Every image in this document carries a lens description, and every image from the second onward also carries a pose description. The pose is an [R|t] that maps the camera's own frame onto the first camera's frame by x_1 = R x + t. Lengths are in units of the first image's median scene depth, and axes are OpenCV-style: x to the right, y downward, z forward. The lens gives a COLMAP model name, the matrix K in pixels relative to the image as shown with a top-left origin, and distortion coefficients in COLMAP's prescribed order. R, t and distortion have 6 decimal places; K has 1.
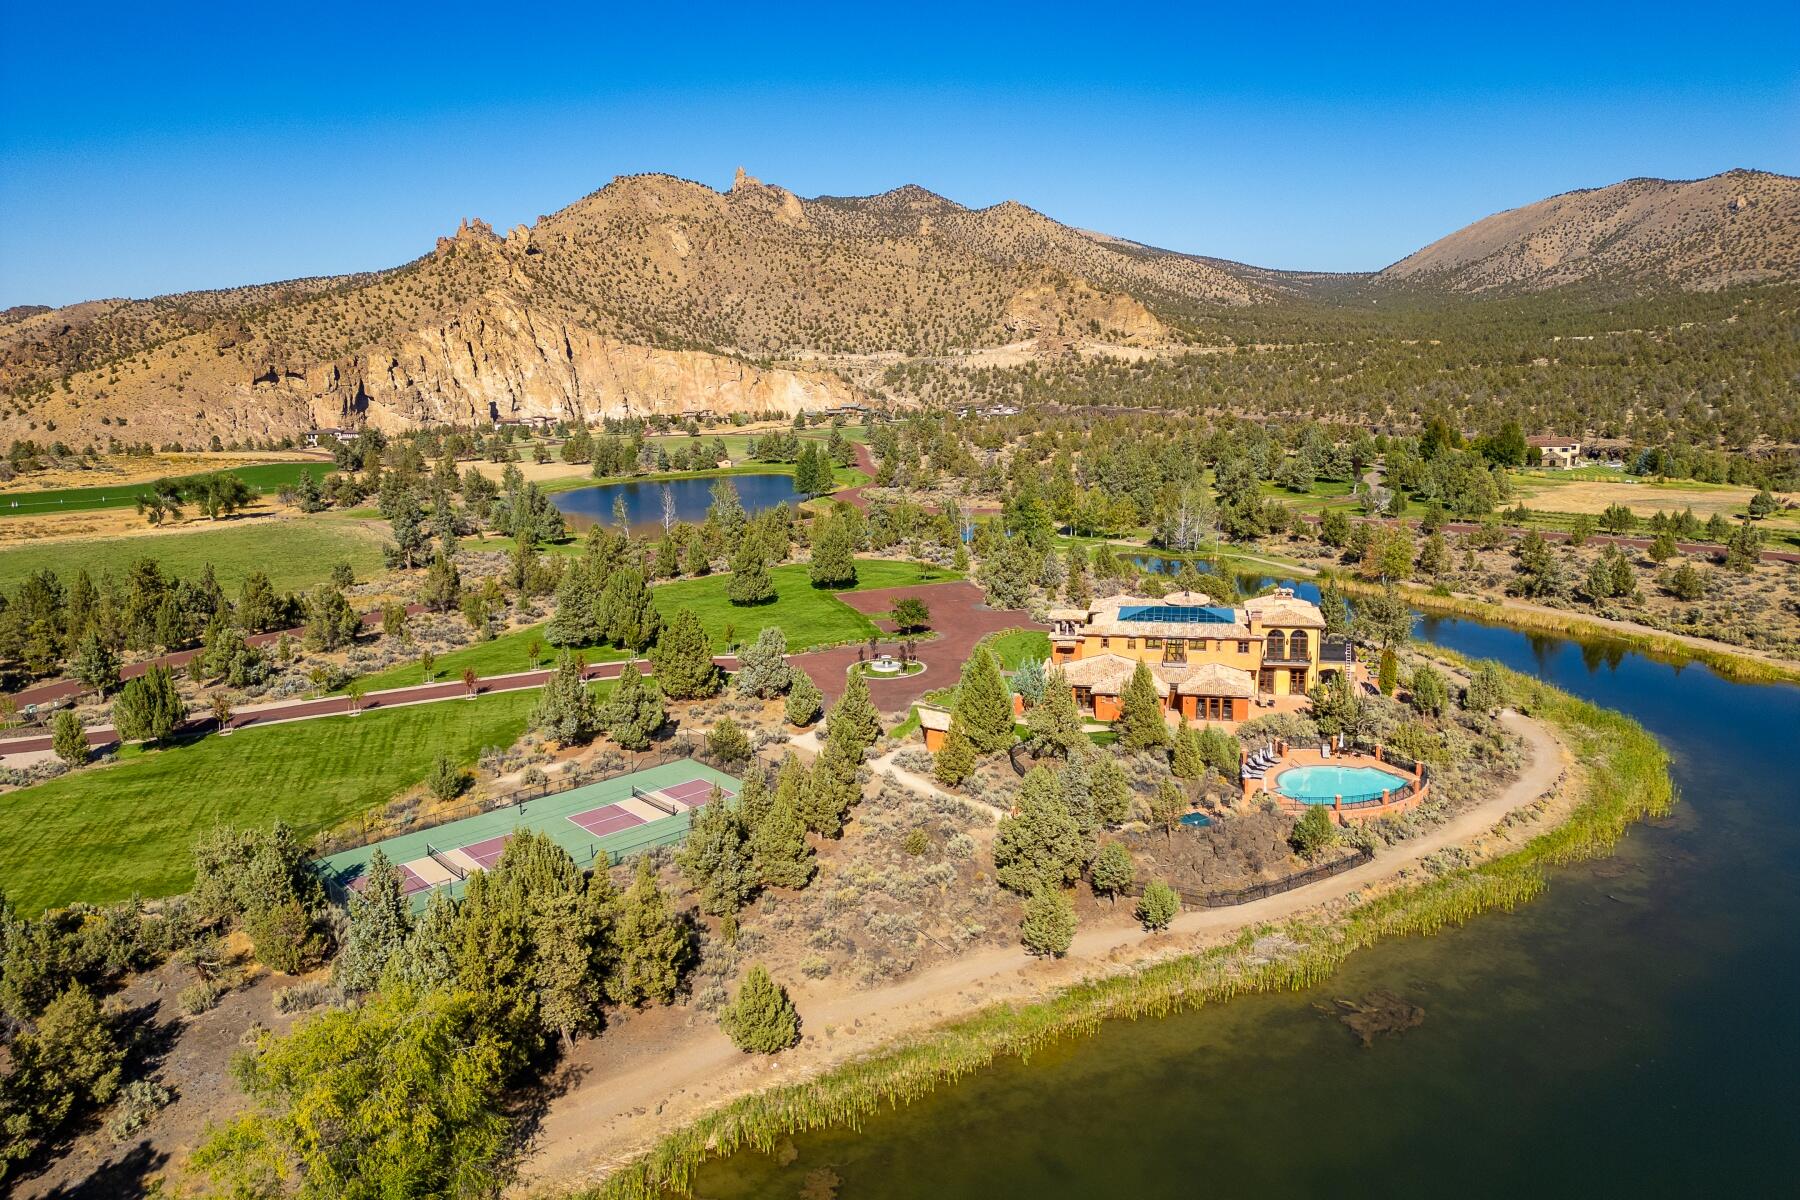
lens RADIAL K [[1241.9, 0, 910.8], [0, 1241.9, 596.2], [0, 0, 1]] dist [0.082056, -0.085064]
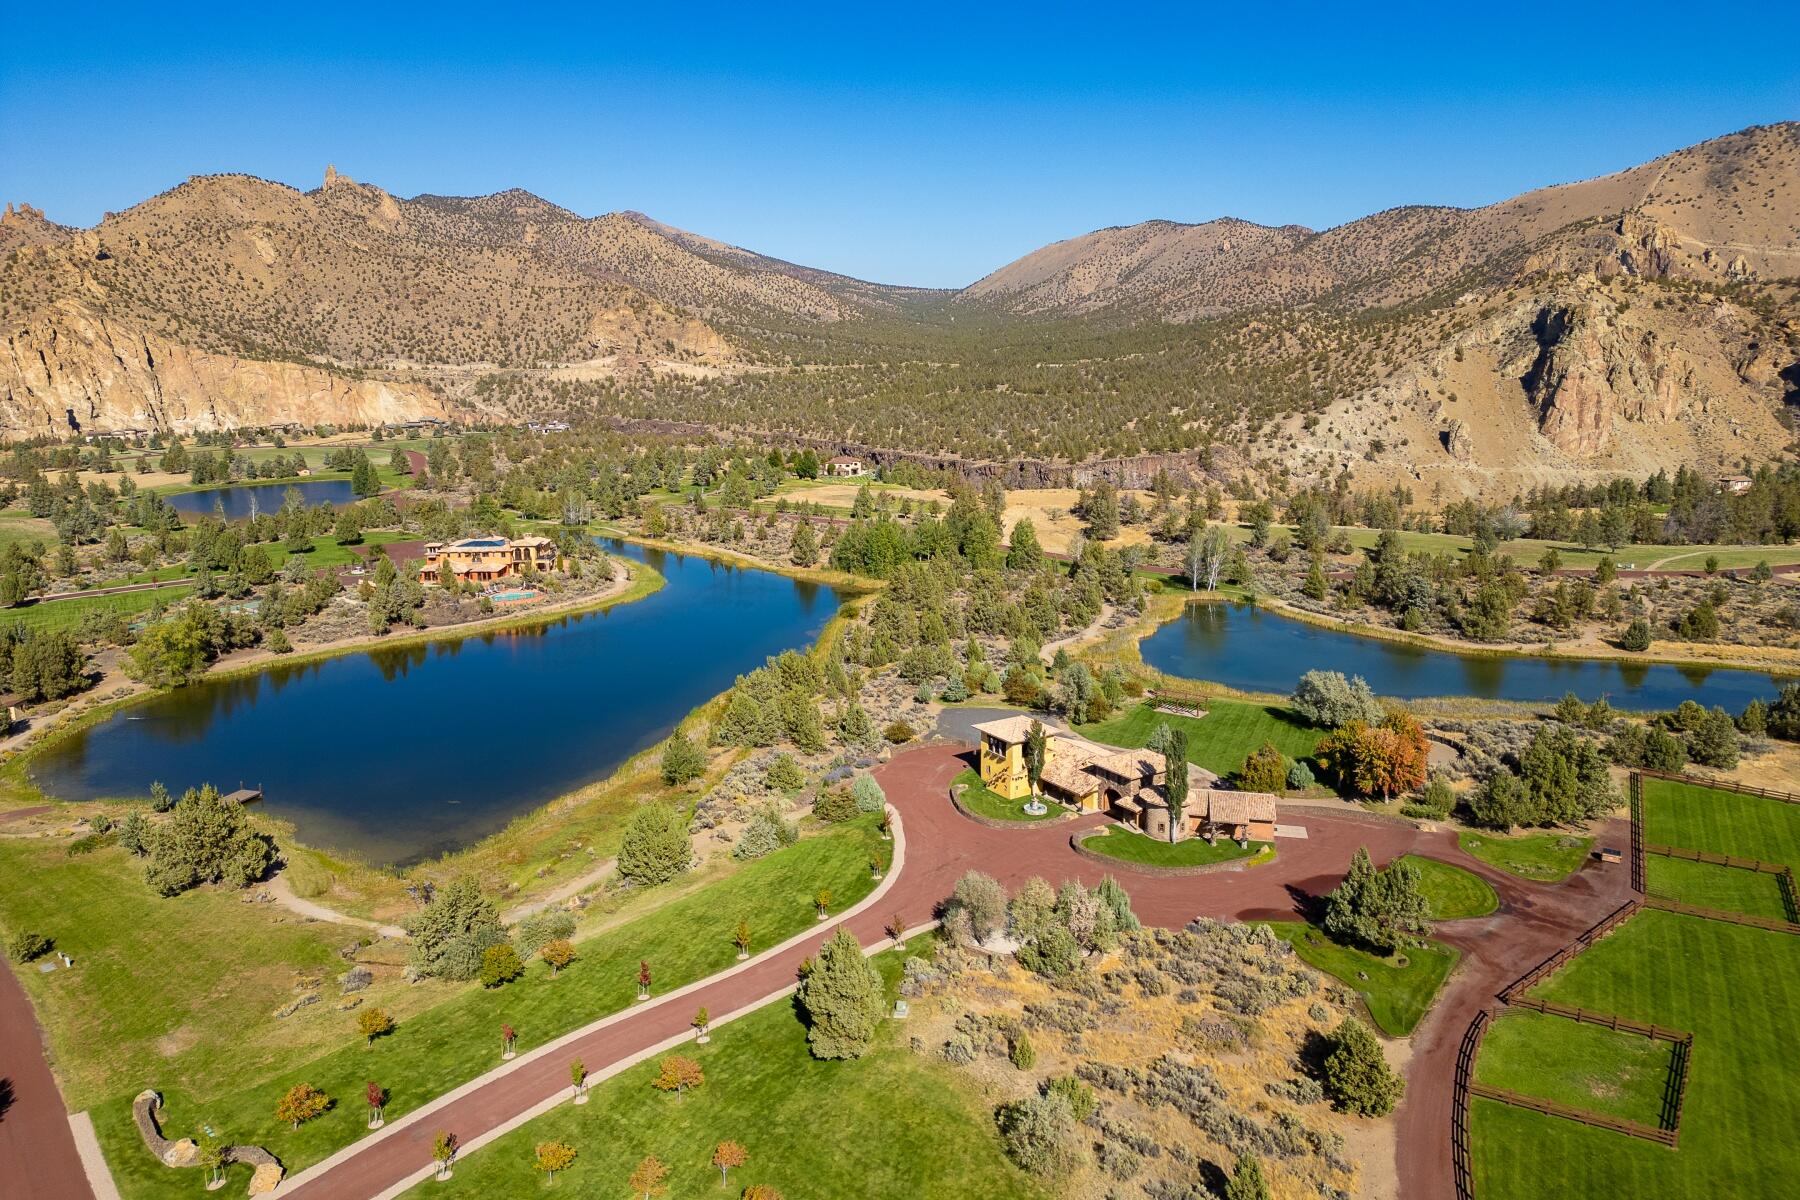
lens RADIAL K [[1241.9, 0, 910.8], [0, 1241.9, 596.2], [0, 0, 1]] dist [0.082056, -0.085064]
pose [[0.961047, -0.036880, 0.273915, 0.036513], [0.035923, 0.999318, 0.008511, 0.013429], [-0.274042, 0.001660, 0.961716, -0.171086]]
